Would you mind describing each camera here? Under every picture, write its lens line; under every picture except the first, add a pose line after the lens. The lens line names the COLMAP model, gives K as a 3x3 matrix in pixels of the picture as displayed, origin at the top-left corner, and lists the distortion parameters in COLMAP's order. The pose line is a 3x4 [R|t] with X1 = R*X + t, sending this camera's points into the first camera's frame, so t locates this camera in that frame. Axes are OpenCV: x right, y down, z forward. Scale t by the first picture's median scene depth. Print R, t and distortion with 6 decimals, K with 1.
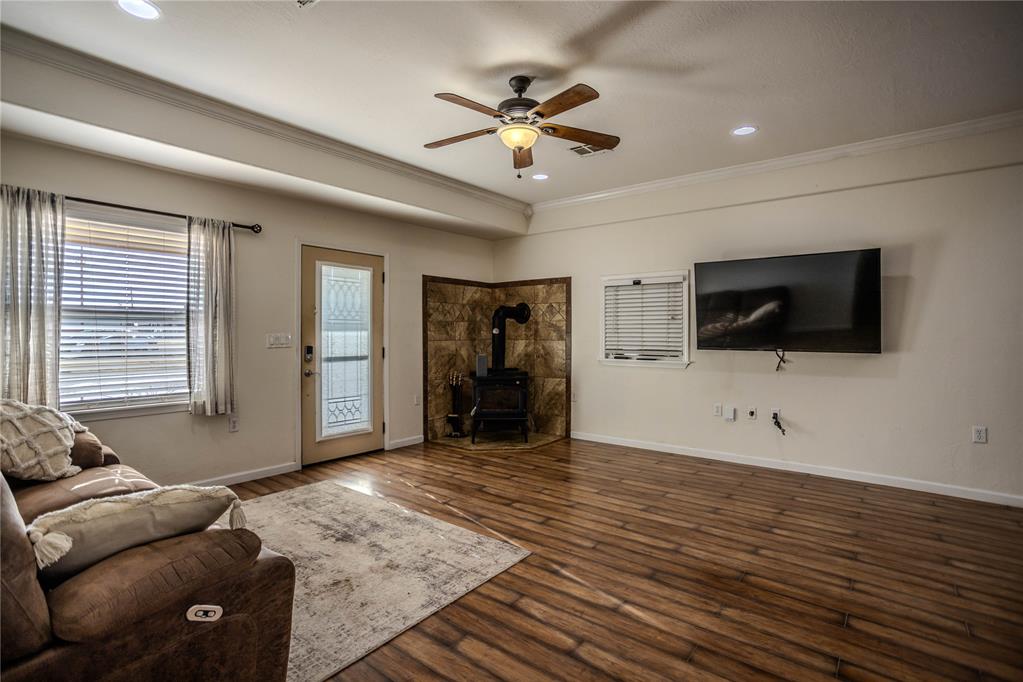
lens RADIAL K [[498.4, 0, 510.6], [0, 498.4, 335.9], [0, 0, 1]] dist [-0.042978, 0.001981]
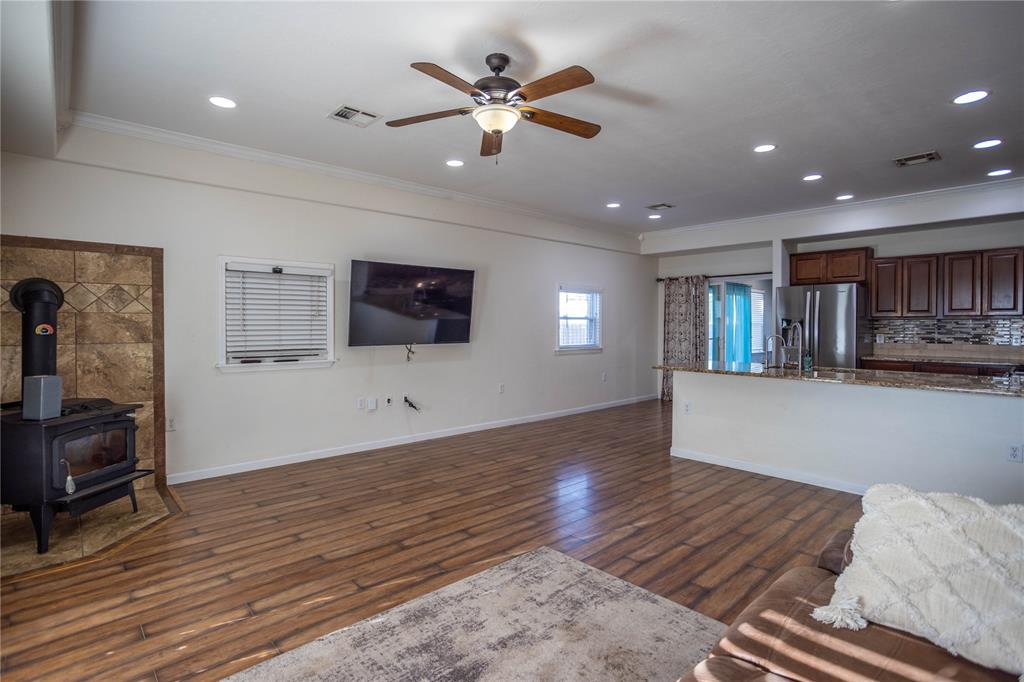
lens RADIAL K [[498.9, 0, 510.6], [0, 498.9, 336.0], [0, 0, 1]] dist [-0.042978, 0.001981]
pose [[0.155066, -0.020778, 0.987686, -0.747849], [0.009876, 0.999761, 0.019482, -0.013190], [-0.987855, 0.006733, 0.155234, 0.698640]]
